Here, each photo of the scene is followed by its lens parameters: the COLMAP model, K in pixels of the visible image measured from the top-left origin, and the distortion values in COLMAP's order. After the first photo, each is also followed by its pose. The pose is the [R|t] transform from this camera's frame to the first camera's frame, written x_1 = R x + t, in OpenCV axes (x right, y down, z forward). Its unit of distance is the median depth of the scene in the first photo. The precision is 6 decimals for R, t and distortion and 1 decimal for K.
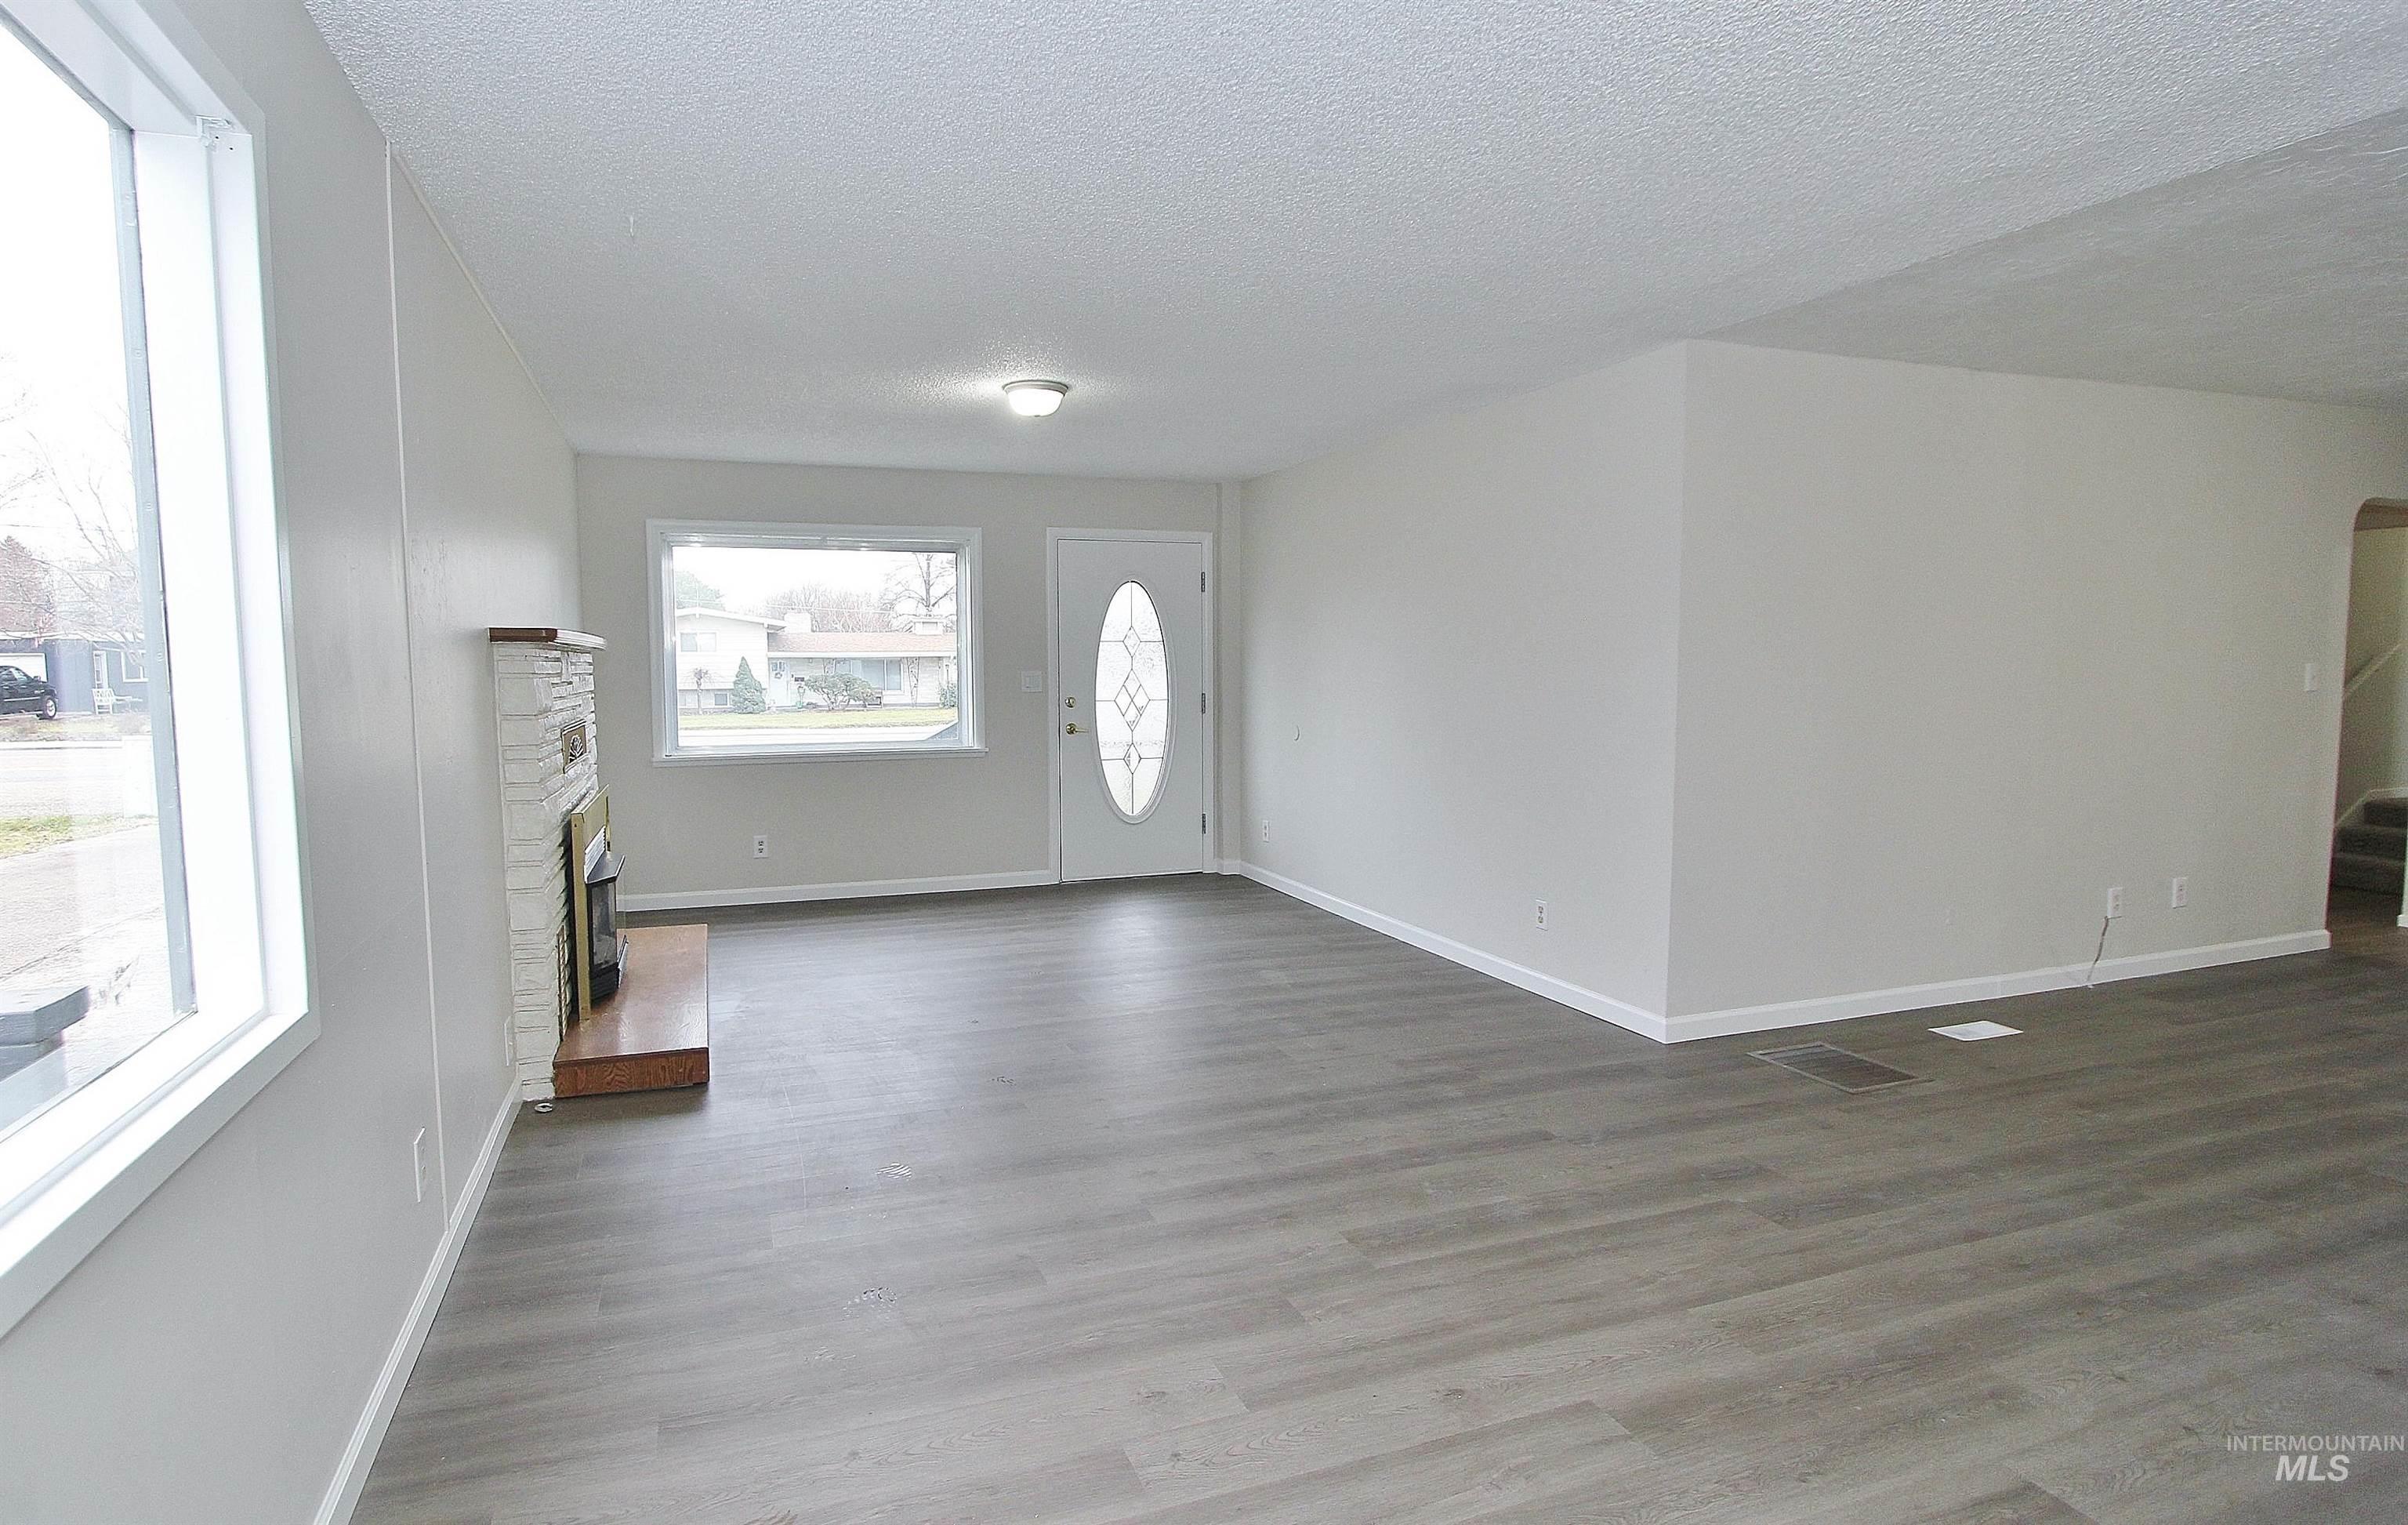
lens RADIAL K [[1183.3, 0, 1097.8], [0, 1183.3, 759.5], [0, 0, 1]] dist [-0.013568, -0.000219]
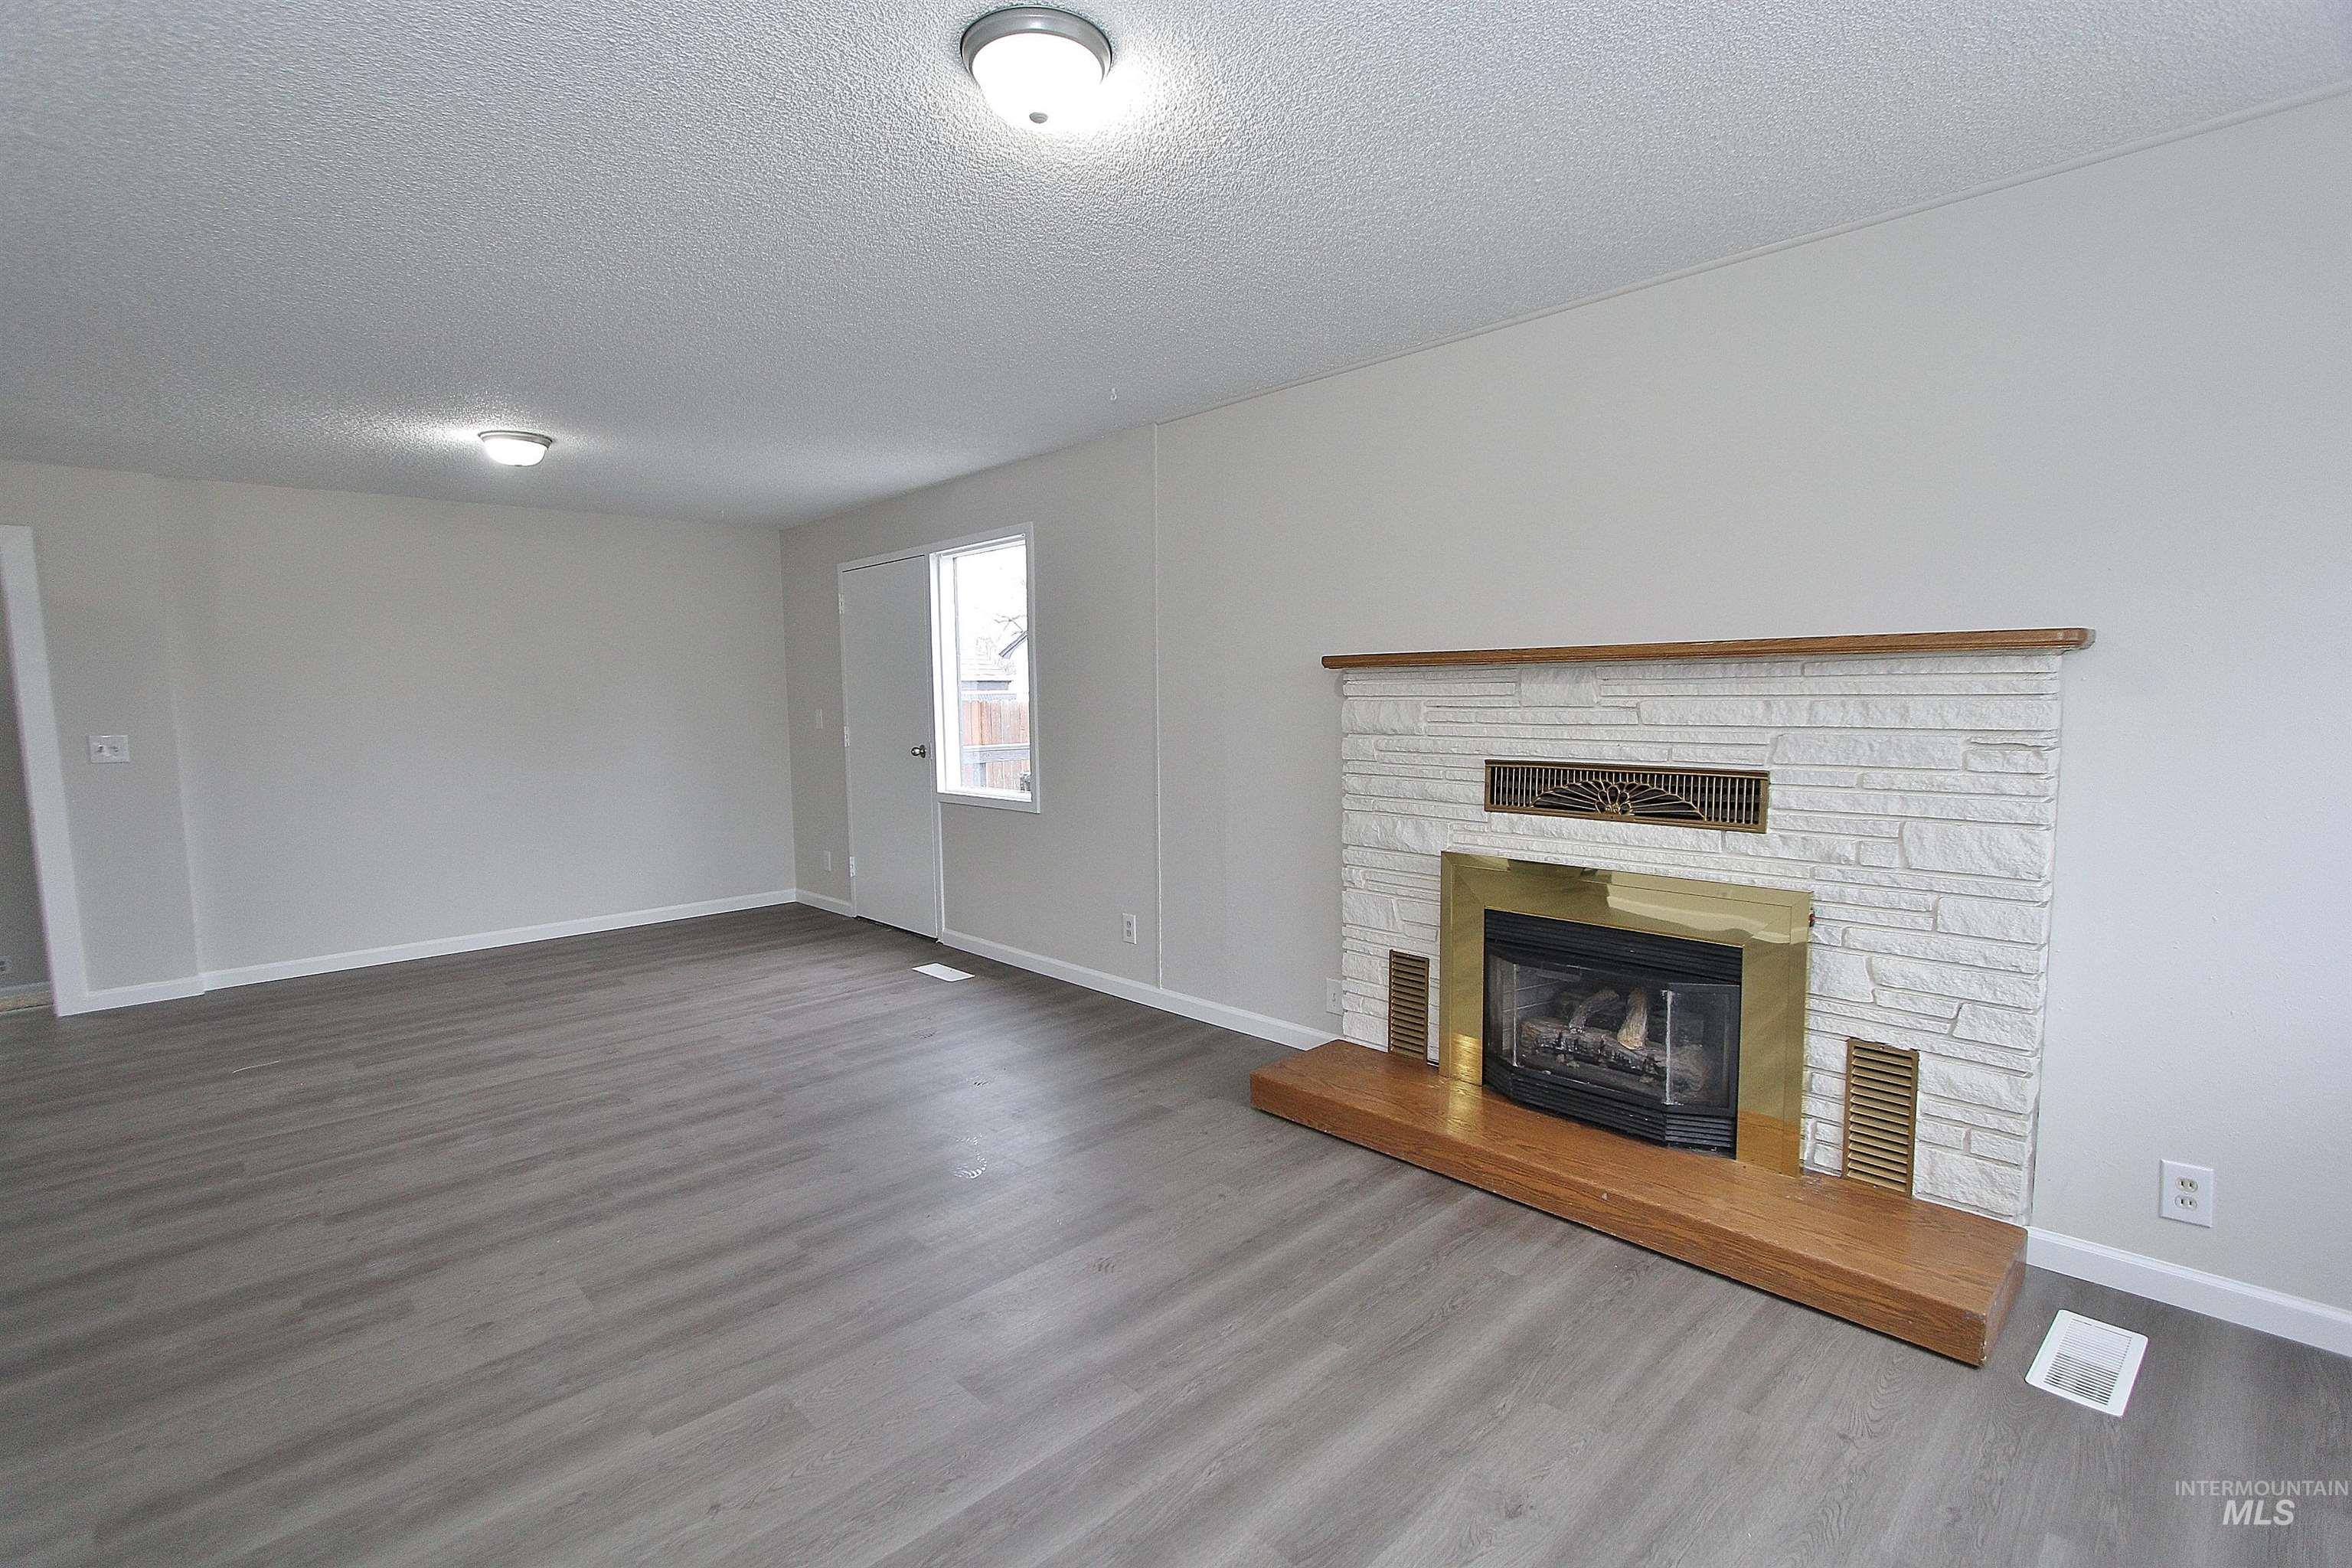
lens RADIAL K [[1075.4, 0, 1173.1], [0, 1075.4, 788.3], [0, 0, 1]] dist [-0.011891, 0.000611]
pose [[-0.903596, 0.062892, -0.423744, 0.108887], [-0.010007, 0.985795, 0.167652, -0.157129], [0.428269, 0.155731, -0.890131, 1.865012]]
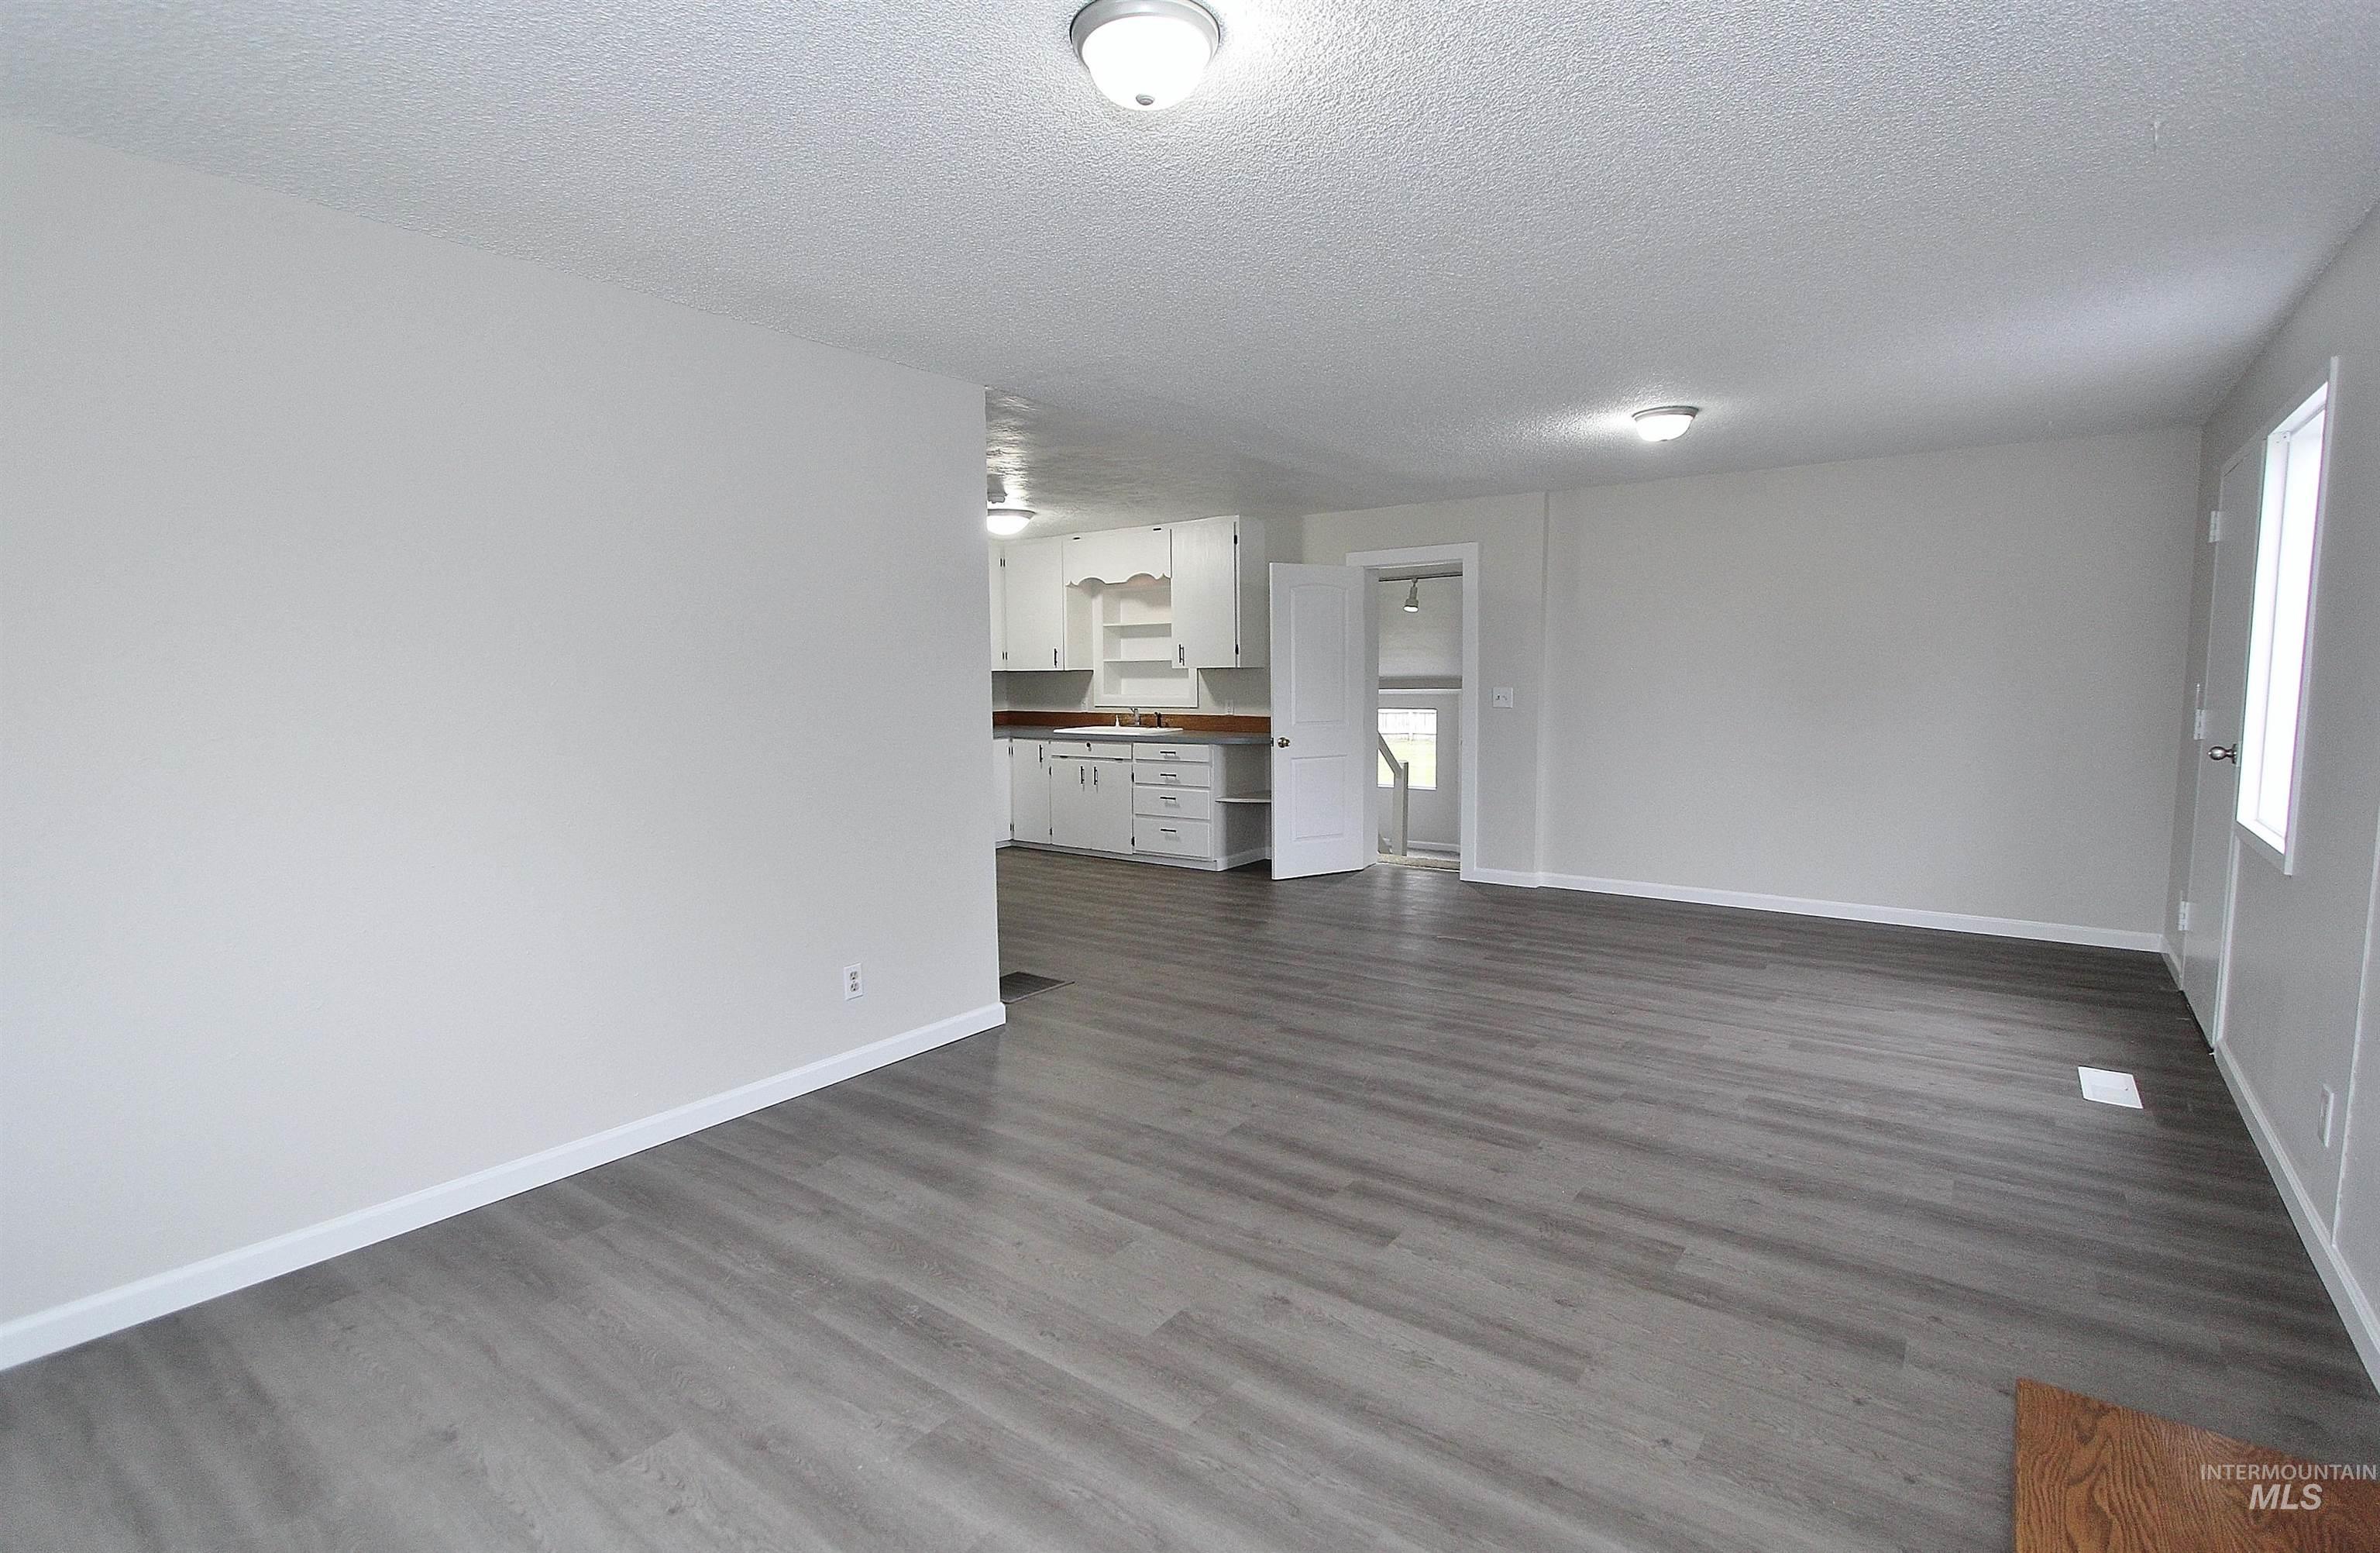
lens RADIAL K [[1121.0, 0, 1177.9], [0, 1121.0, 773.8], [0, 0, 1]] dist [-0.013778, 0.001217]
pose [[-0.570925, -0.060208, 0.818792, -0.542429], [0.080627, 0.988375, 0.128897, -0.134431], [-0.817034, 0.139607, -0.559433, 1.664420]]
